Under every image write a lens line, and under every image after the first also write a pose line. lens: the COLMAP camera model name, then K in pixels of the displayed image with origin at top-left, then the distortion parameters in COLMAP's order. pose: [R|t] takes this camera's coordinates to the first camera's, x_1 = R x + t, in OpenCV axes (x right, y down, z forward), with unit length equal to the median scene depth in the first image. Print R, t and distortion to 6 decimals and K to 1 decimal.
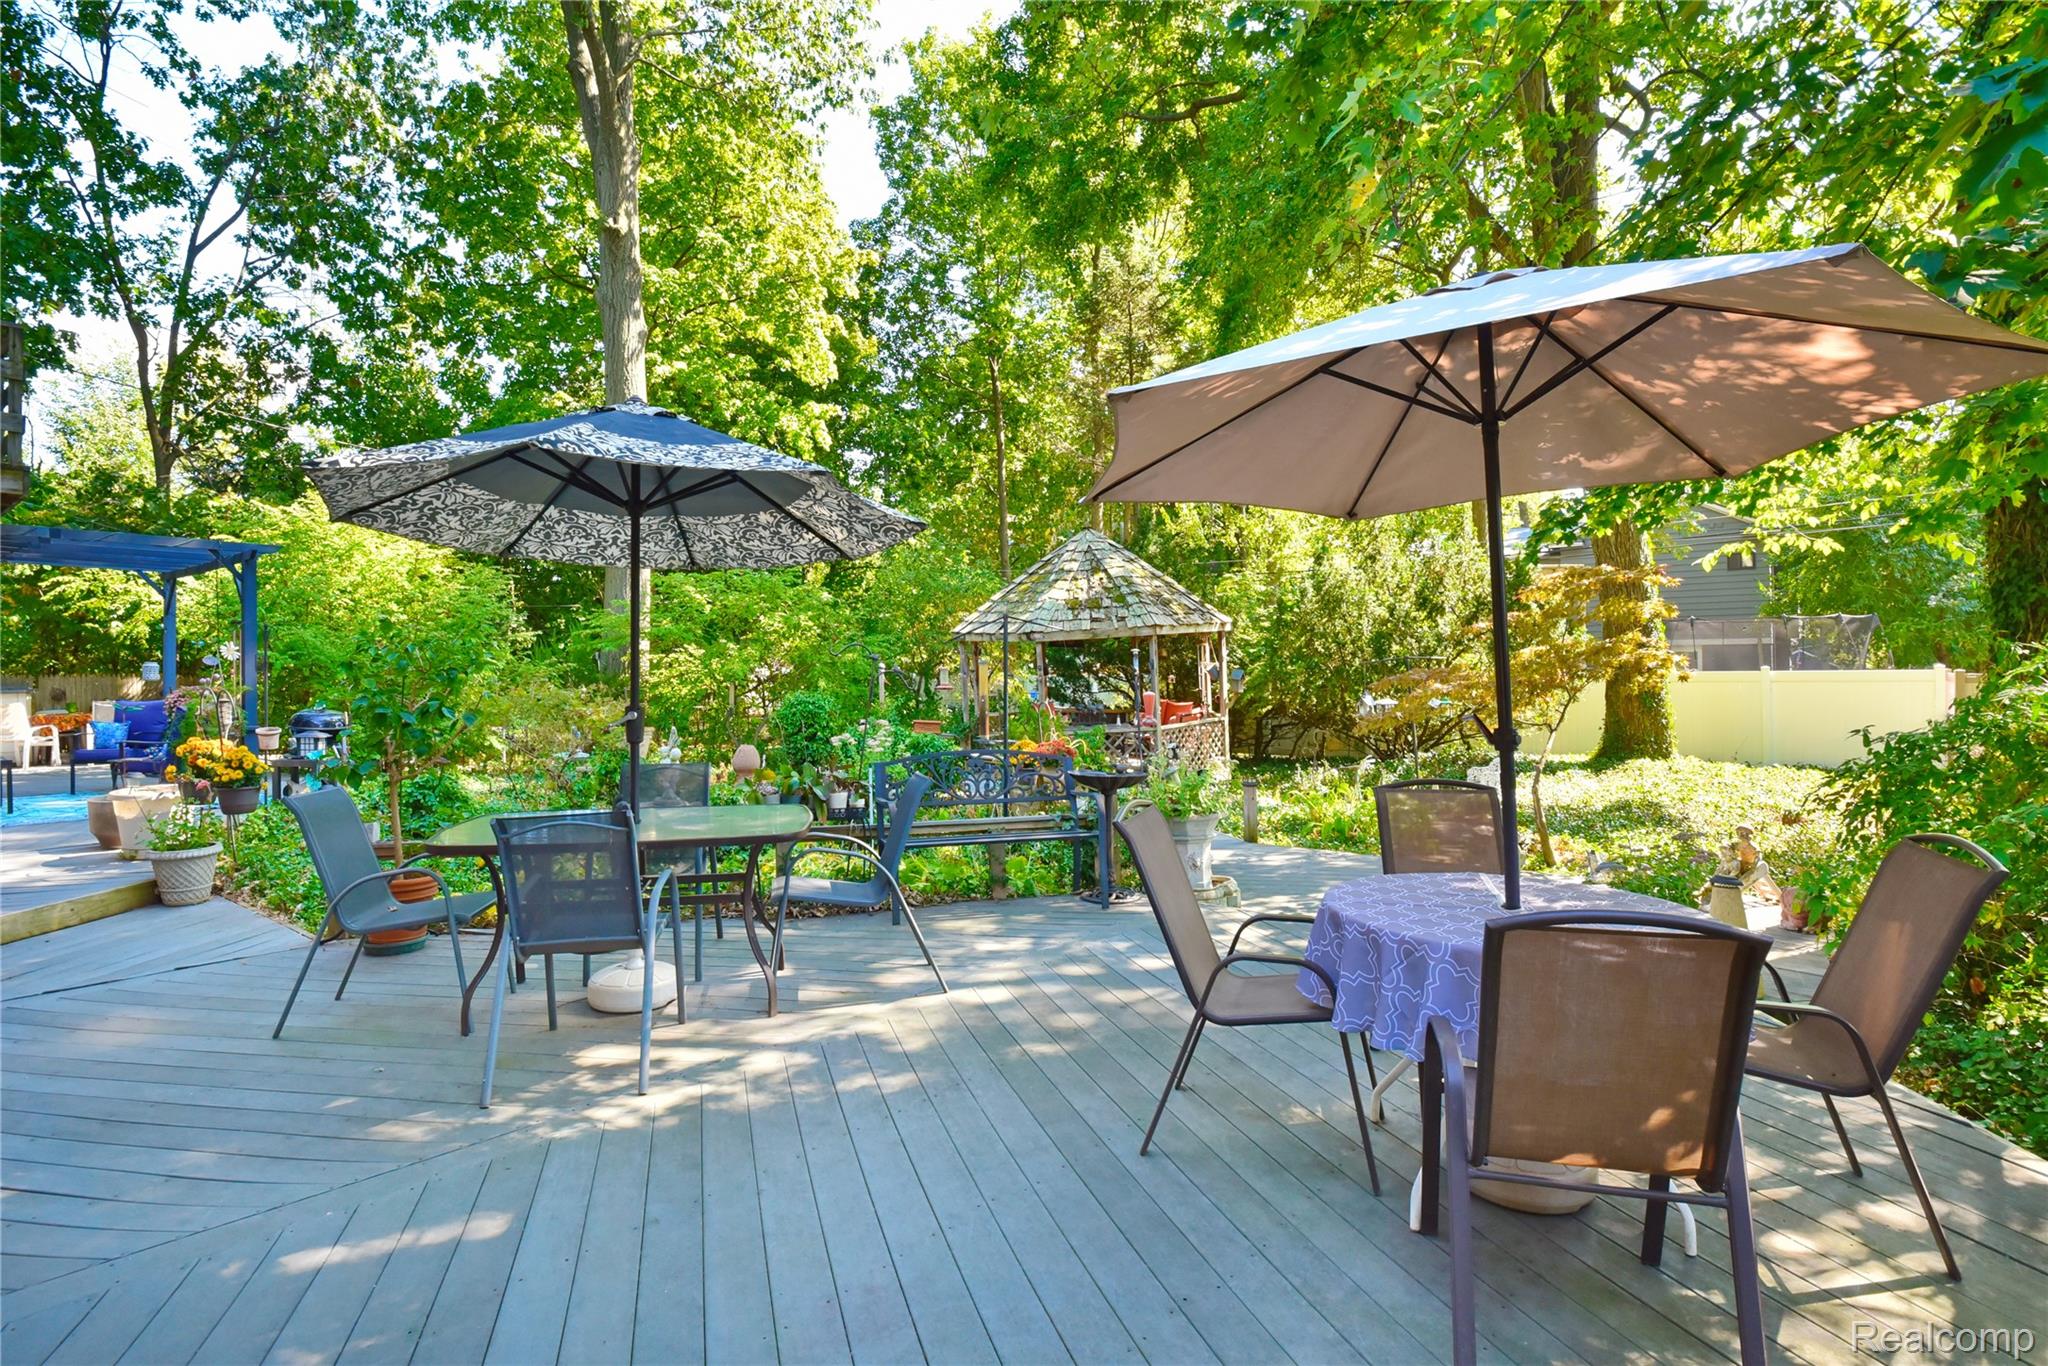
lens RADIAL K [[1239.7, 0, 1023.0], [0, 1239.7, 681.7], [0, 0, 1]] dist [0.005045, -0.001849]
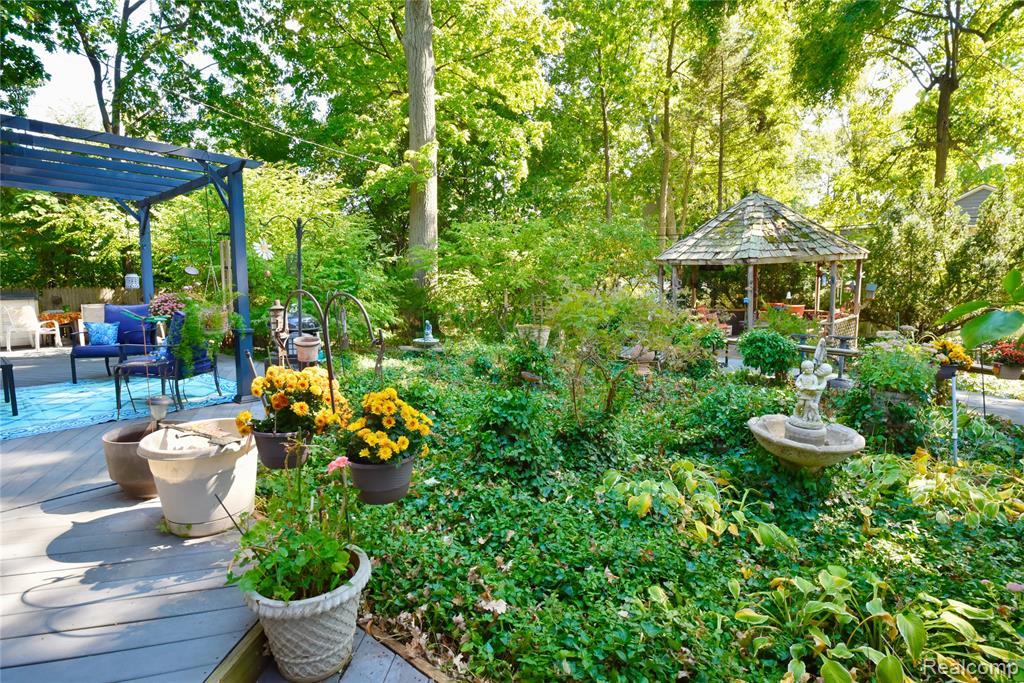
lens RADIAL K [[509.0, 0, 512.3], [0, 509.0, 340.2], [0, 0, 1]] dist [-0.003029, 0.001232]
pose [[0.997651, -0.005106, 0.068311, -0.246210], [-0.000951, 0.996090, 0.088343, 0.003414], [-0.068495, -0.088201, 0.993745, 0.318208]]
